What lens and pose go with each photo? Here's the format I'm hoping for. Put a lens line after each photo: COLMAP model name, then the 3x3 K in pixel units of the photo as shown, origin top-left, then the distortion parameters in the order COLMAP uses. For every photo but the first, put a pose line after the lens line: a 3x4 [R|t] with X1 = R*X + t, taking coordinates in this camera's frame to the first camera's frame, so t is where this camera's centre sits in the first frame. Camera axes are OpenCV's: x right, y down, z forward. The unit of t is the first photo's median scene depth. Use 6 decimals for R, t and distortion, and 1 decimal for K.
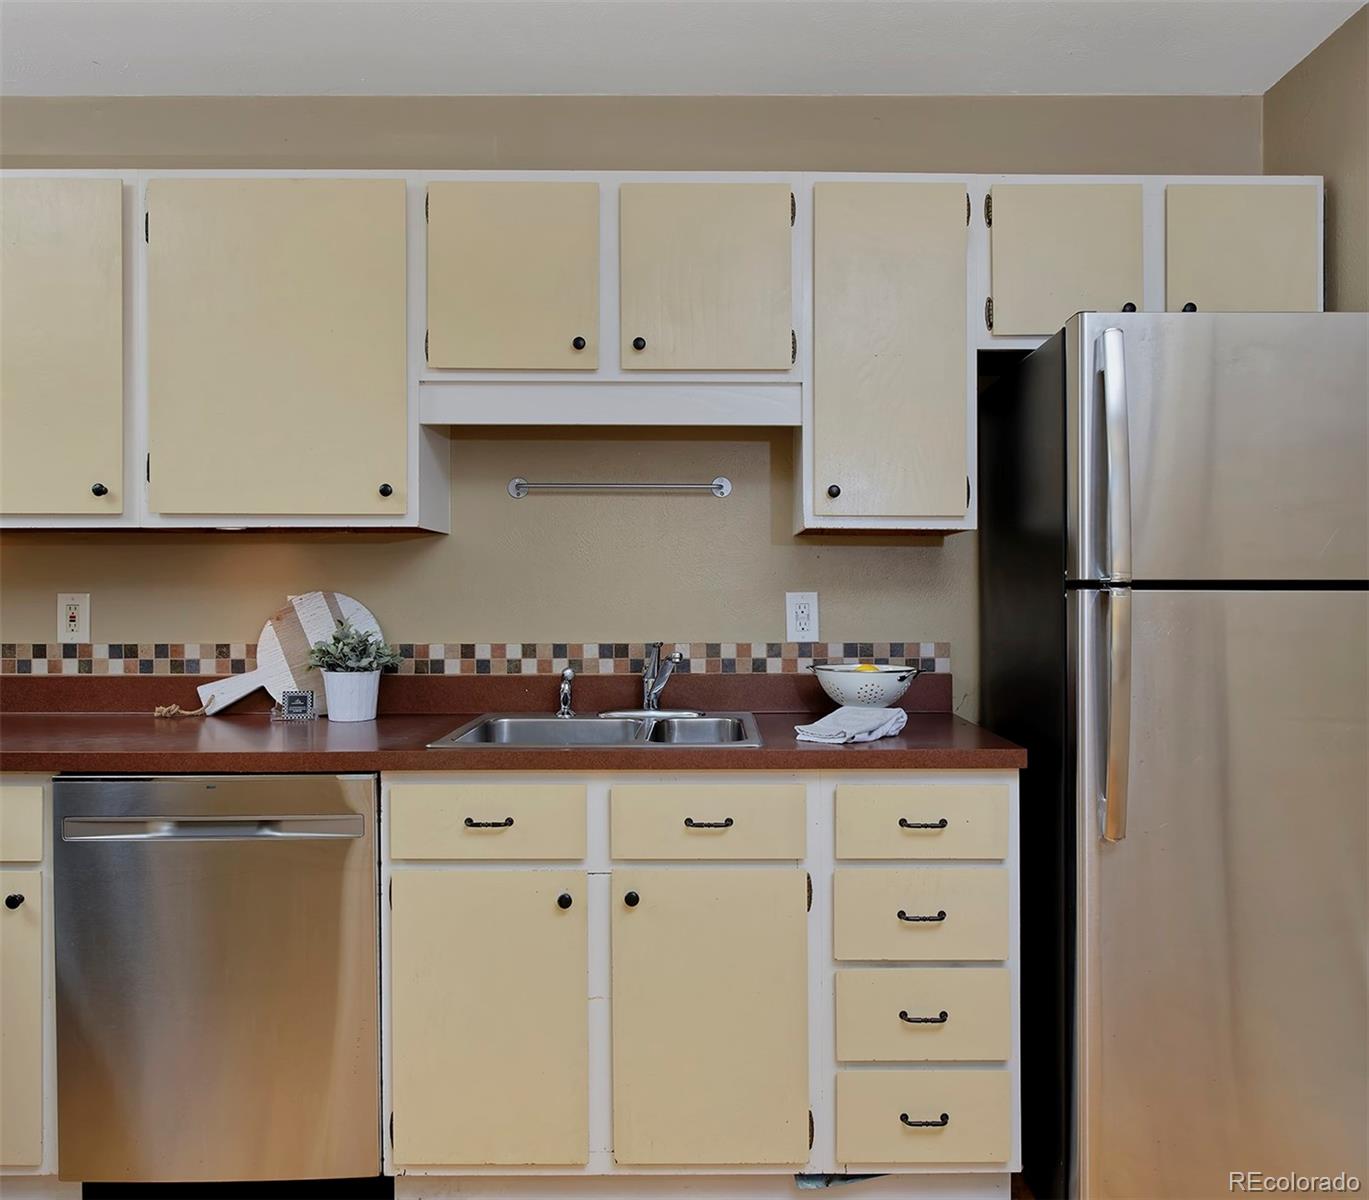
lens RADIAL K [[1075.8, 0, 715.7], [0, 1075.8, 595.9], [0, 0, 1]] dist [-0.004212, -0.007924]
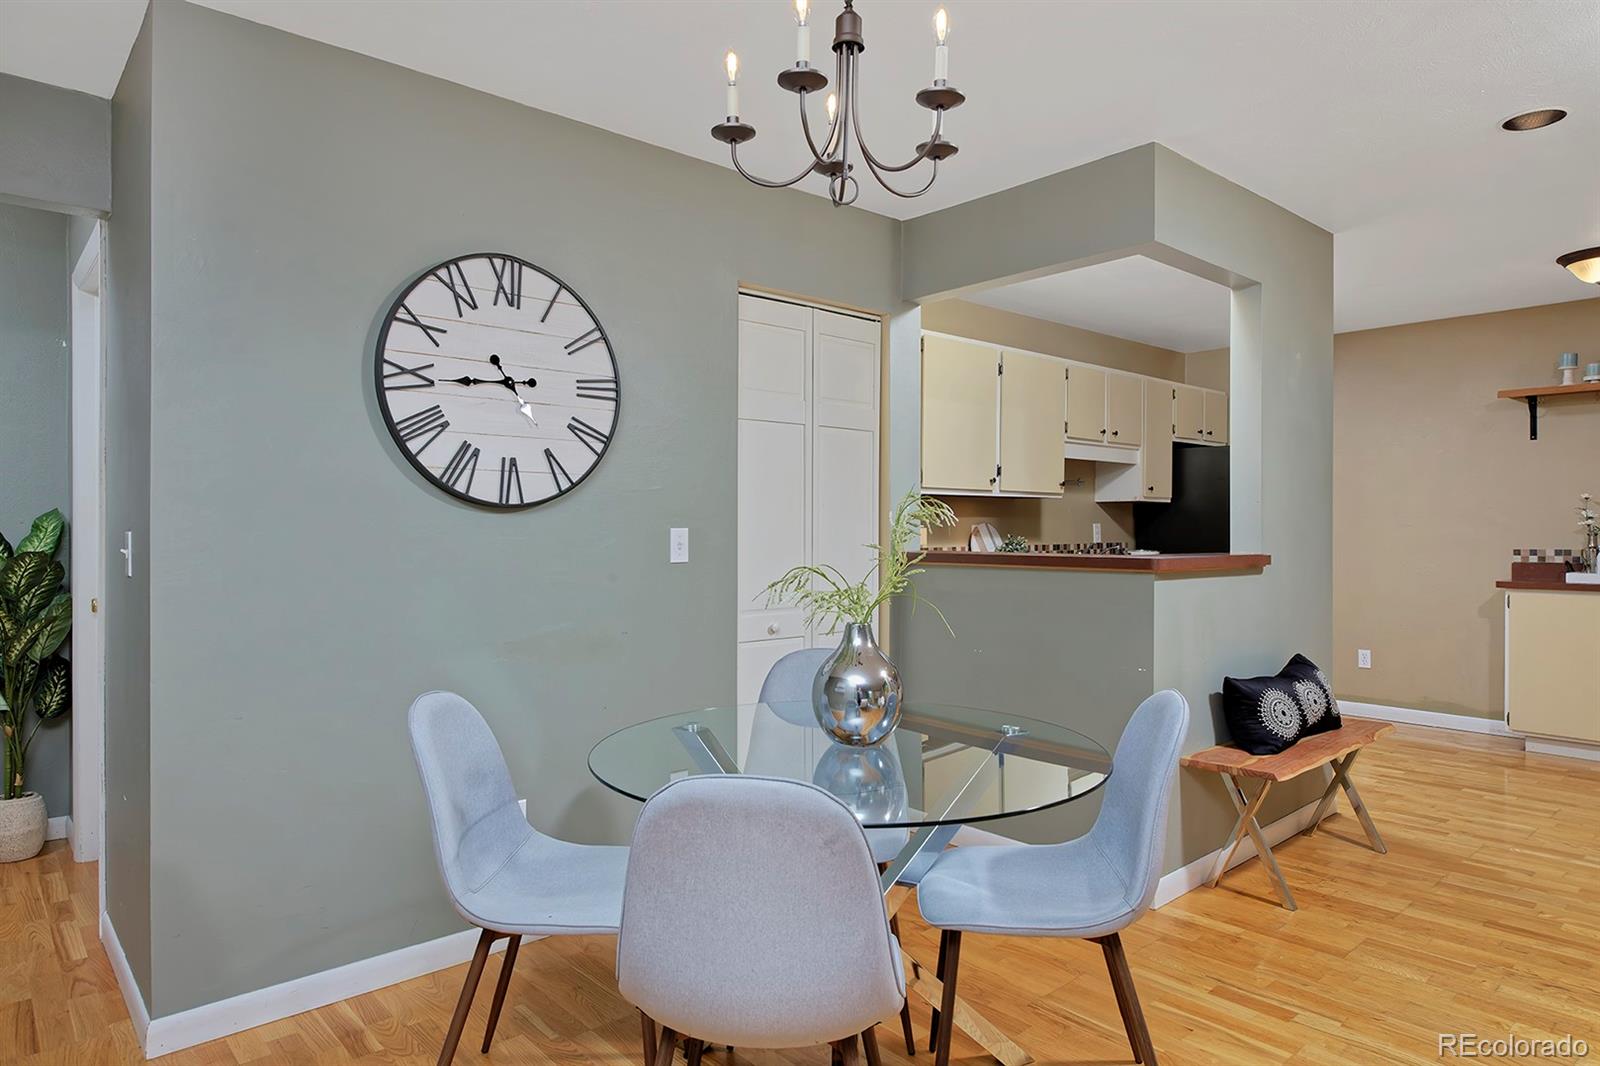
lens RADIAL K [[953.0, 0, 809.1], [0, 953.0, 528.2], [0, 0, 1]] dist [0.003020, 0.000922]
pose [[0.751606, -0.002548, 0.659607, -1.994044], [-0.000862, 0.999988, 0.004845, -0.003182], [-0.659611, -0.004210, 0.751595, -0.272504]]
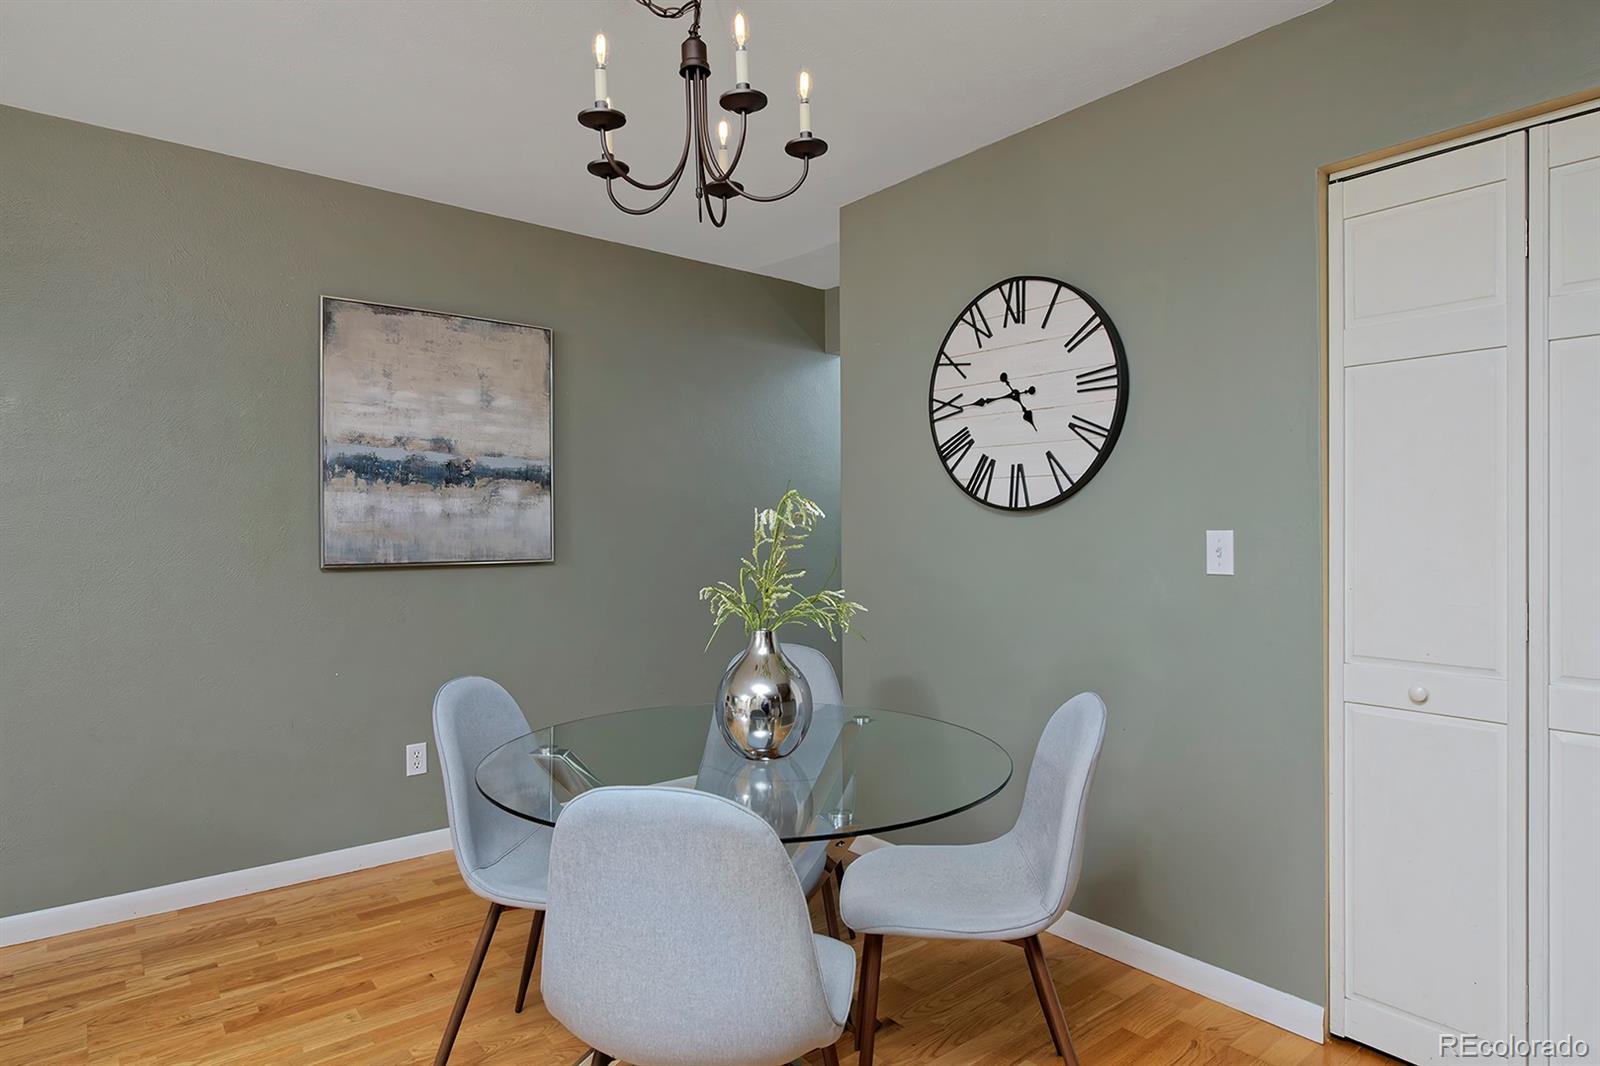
lens RADIAL K [[889.9, 0, 806.6], [0, 889.9, 531.5], [0, 0, 1]] dist [0.002831, 0.000950]
pose [[0.621606, 0.002413, -0.783326, -0.892259], [0.001968, 0.999987, 0.004642, -0.001017], [0.783327, -0.004427, 0.621593, -0.120502]]
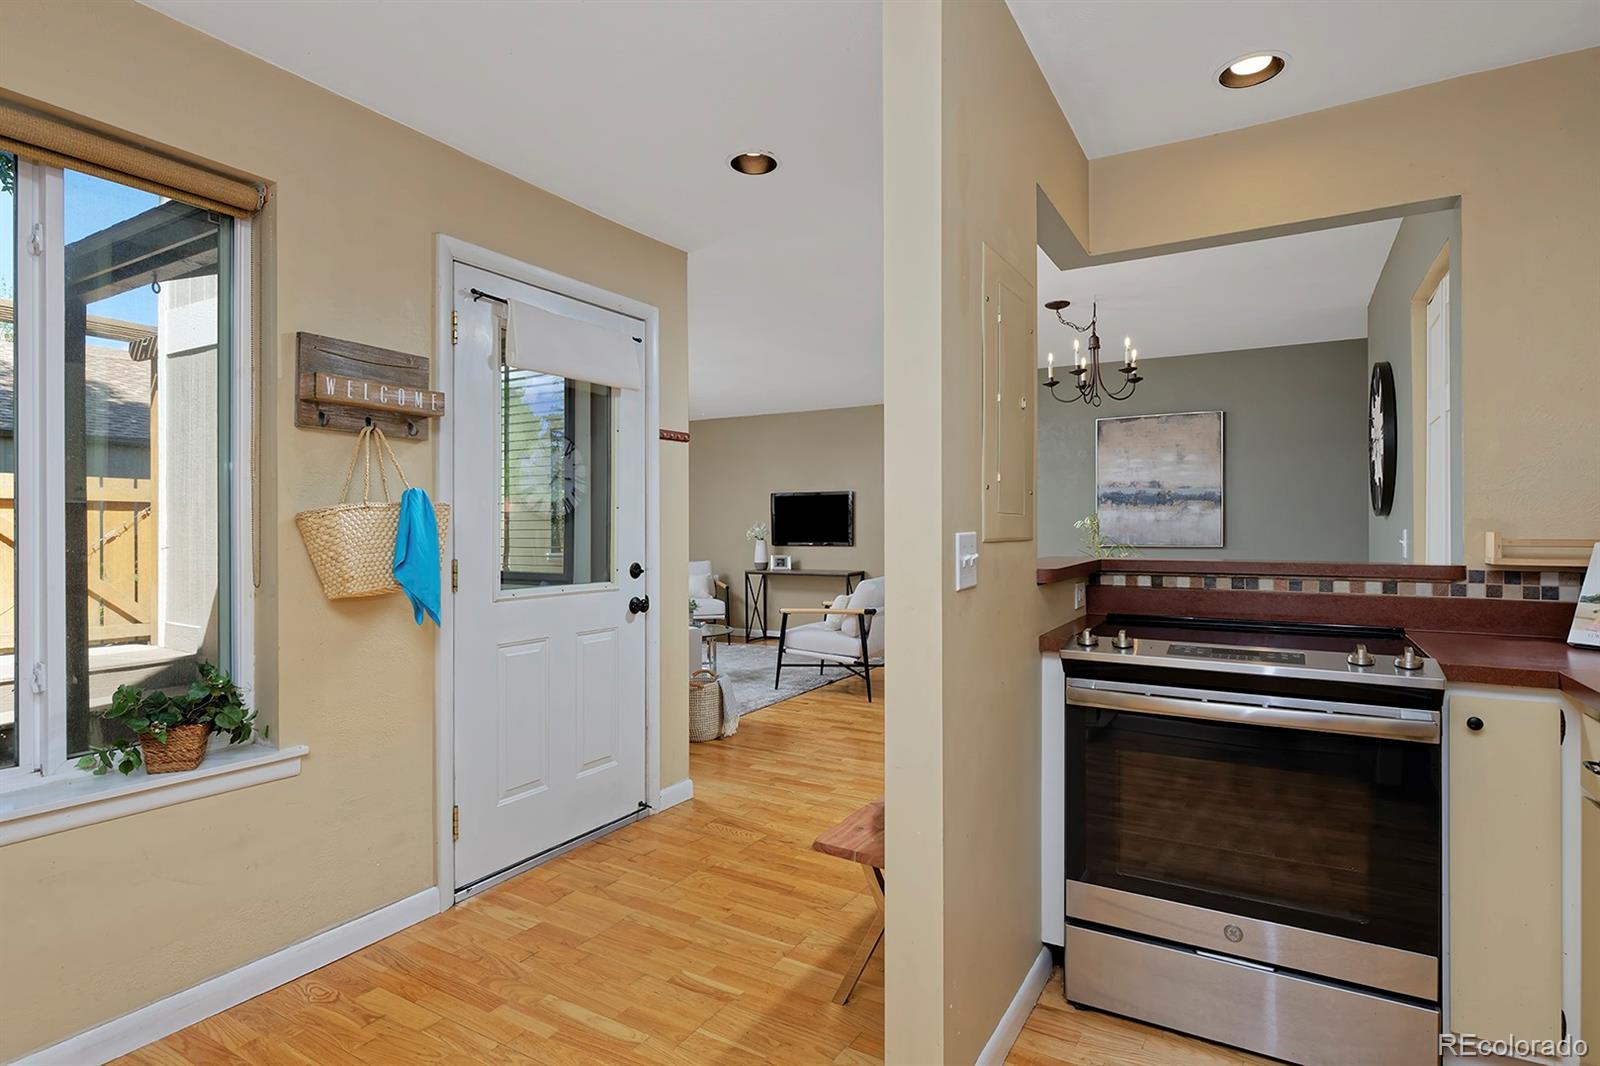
lens RADIAL K [[819.6, 0, 801.7], [0, 819.6, 539.2], [0, 0, 1]] dist [-0.003607, -0.000314]
pose [[-0.516327, 0.012063, -0.856307, 0.213590], [0.002998, 0.999920, 0.012279, 0.000576], [0.856387, 0.003772, -0.516321, 0.590118]]
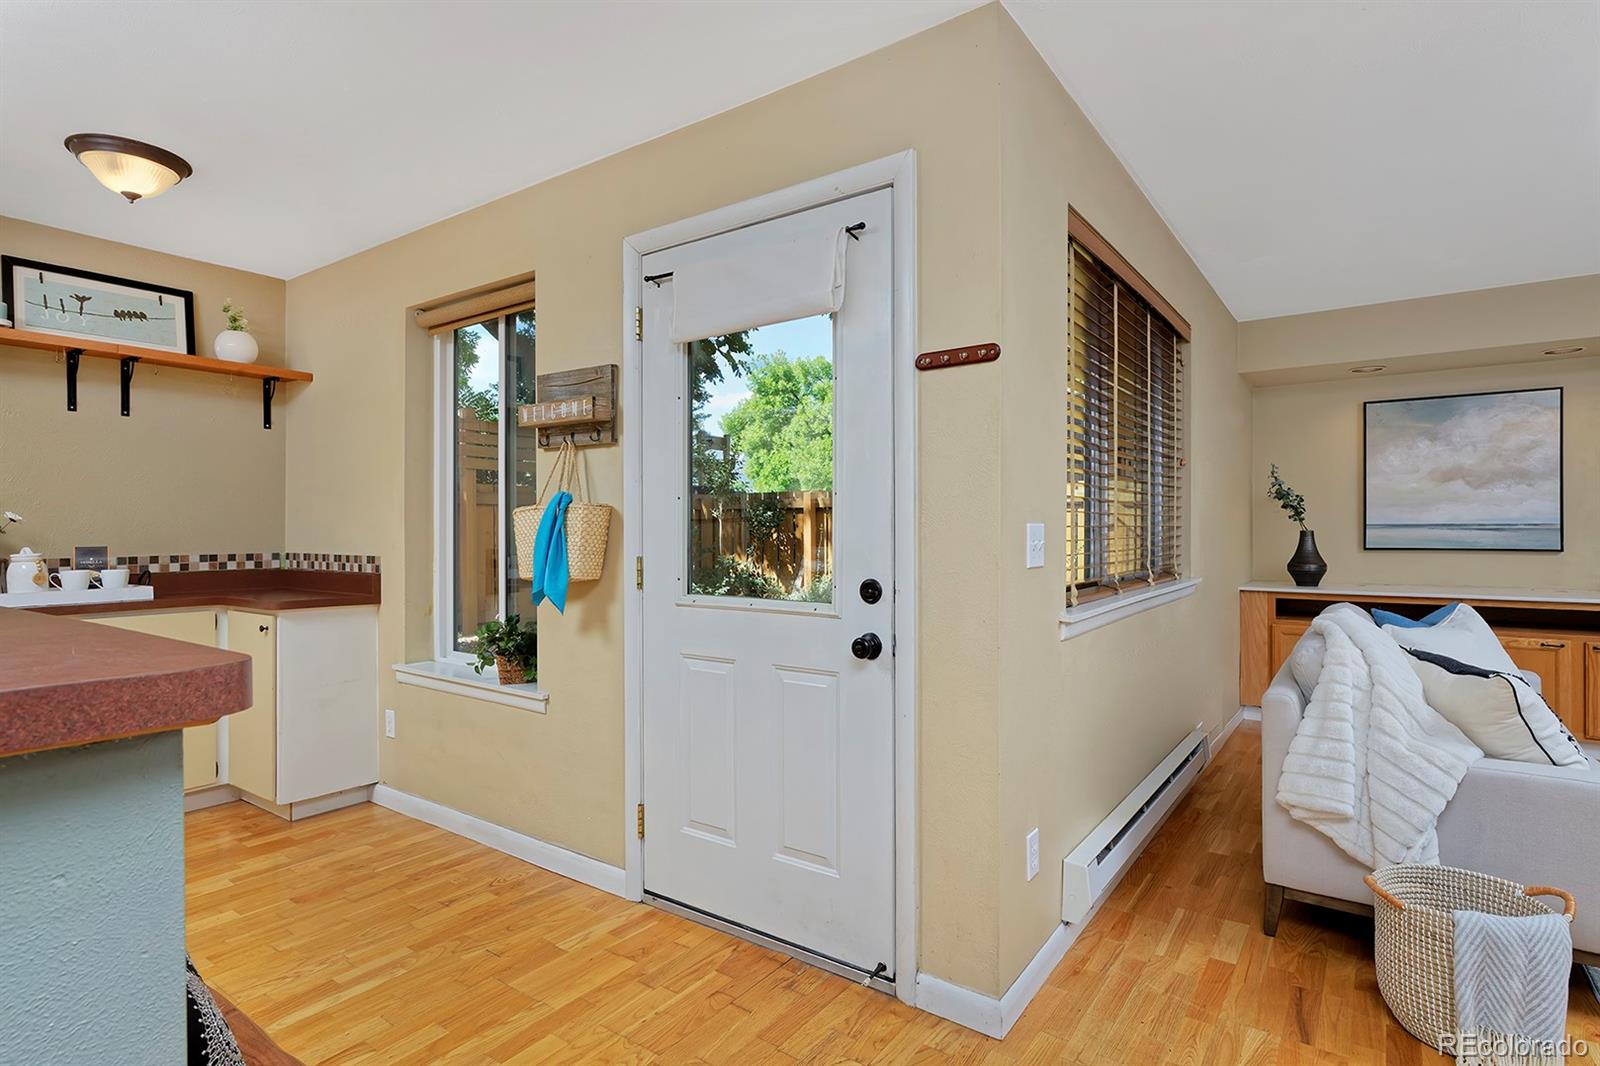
lens RADIAL K [[819.1, 0, 800.0], [0, 819.1, 533.0], [0, 0, 1]] dist [-0.007892, -0.001264]
pose [[-0.810258, -0.002836, 0.586067, -1.164700], [-0.000446, 0.999991, 0.004222, 0.003357], [-0.586074, 0.003160, -0.810251, 0.403237]]
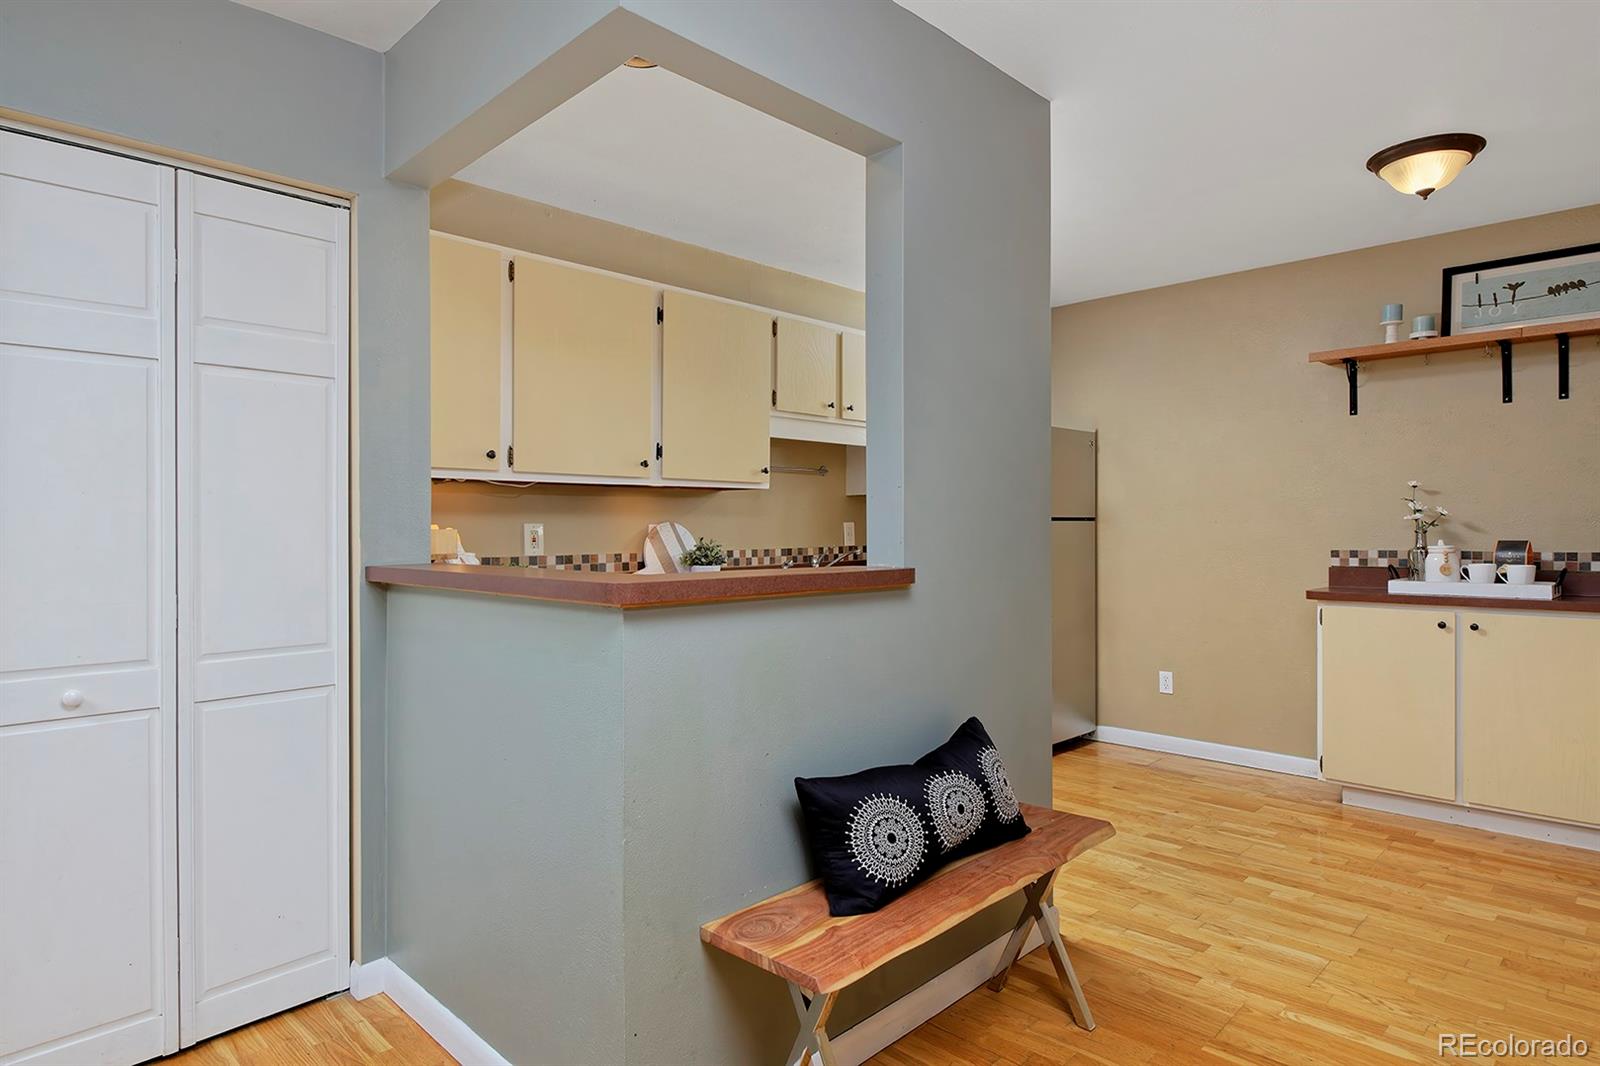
lens RADIAL K [[889.9, 0, 806.6], [0, 889.9, 531.5], [0, 0, 1]] dist [0.002831, 0.000950]
pose [[0.710471, -0.009419, 0.703663, -1.240552], [0.004811, 0.999952, 0.008527, 0.000238], [-0.703710, -0.002673, 0.710482, -0.189362]]
